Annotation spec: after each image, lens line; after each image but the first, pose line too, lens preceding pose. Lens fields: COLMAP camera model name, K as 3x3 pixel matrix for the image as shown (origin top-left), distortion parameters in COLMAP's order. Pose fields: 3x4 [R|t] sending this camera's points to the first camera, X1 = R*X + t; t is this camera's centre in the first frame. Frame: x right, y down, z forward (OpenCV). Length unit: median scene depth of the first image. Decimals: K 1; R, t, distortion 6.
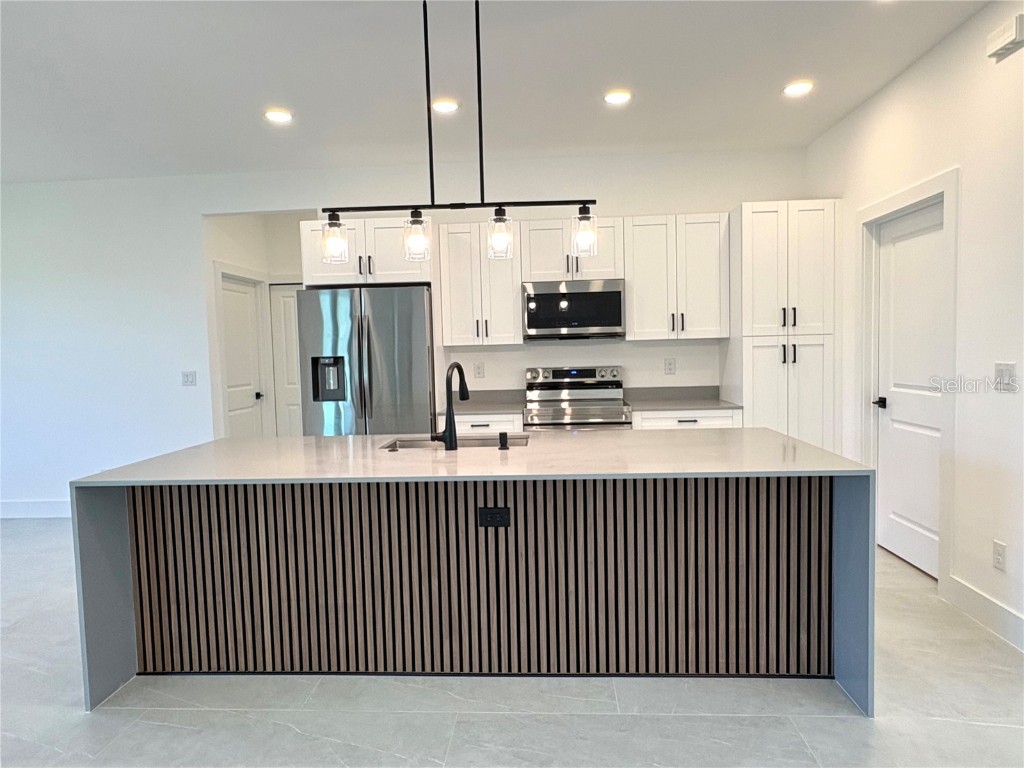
lens RADIAL K [[633.0, 0, 511.3], [0, 633.0, 388.5], [0, 0, 1]] dist [0.001650, -0.002697]
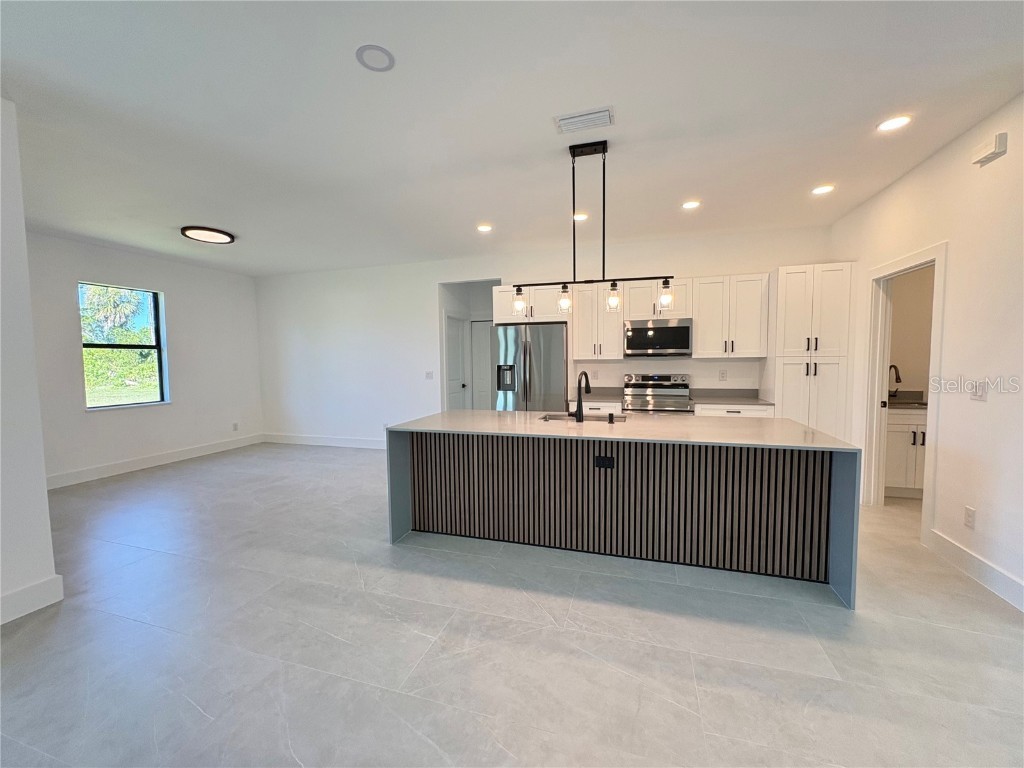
lens RADIAL K [[410.9, 0, 513.4], [0, 410.9, 384.7], [0, 0, 1]] dist [0.001651, 0.000227]
pose [[0.972351, 0.031186, -0.231434, -0.014548], [-0.030601, 0.999513, 0.006119, -0.005729], [0.231512, 0.001133, 0.972831, -0.129351]]
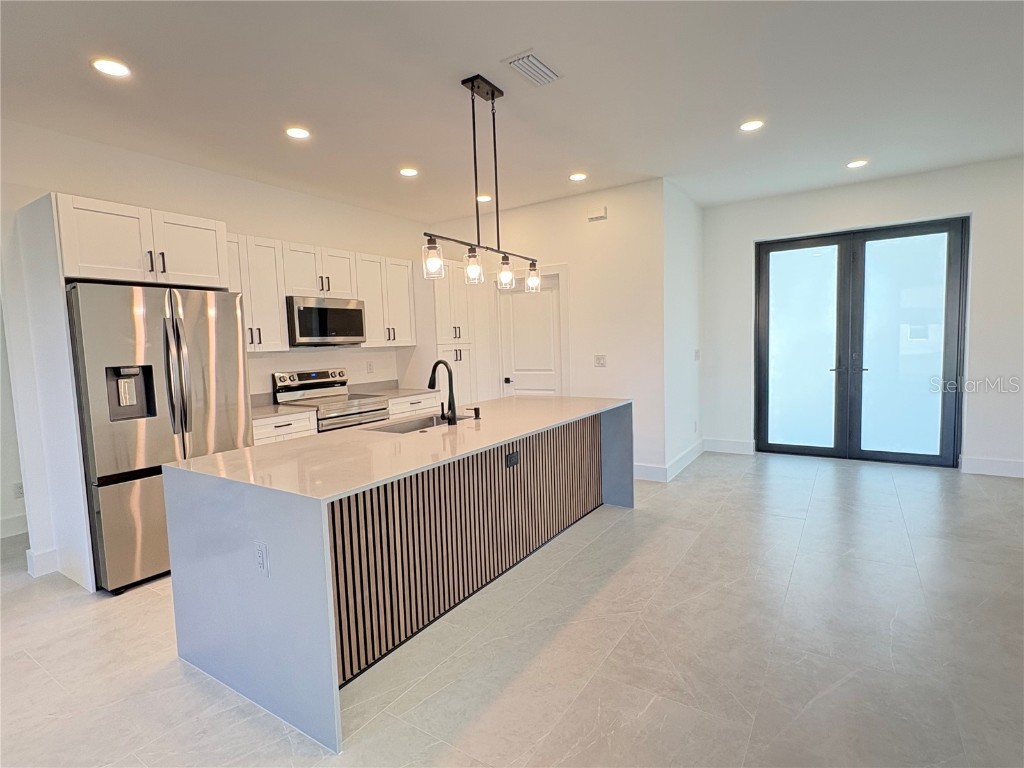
lens RADIAL K [[512.2, 0, 521.1], [0, 512.2, 388.5], [0, 0, 1]] dist [0.000339, -0.000166]
pose [[0.488342, -0.070106, 0.869832, -0.961895], [0.078355, 0.996264, 0.036306, -0.007872], [-0.869128, 0.050426, 0.492011, 0.335092]]
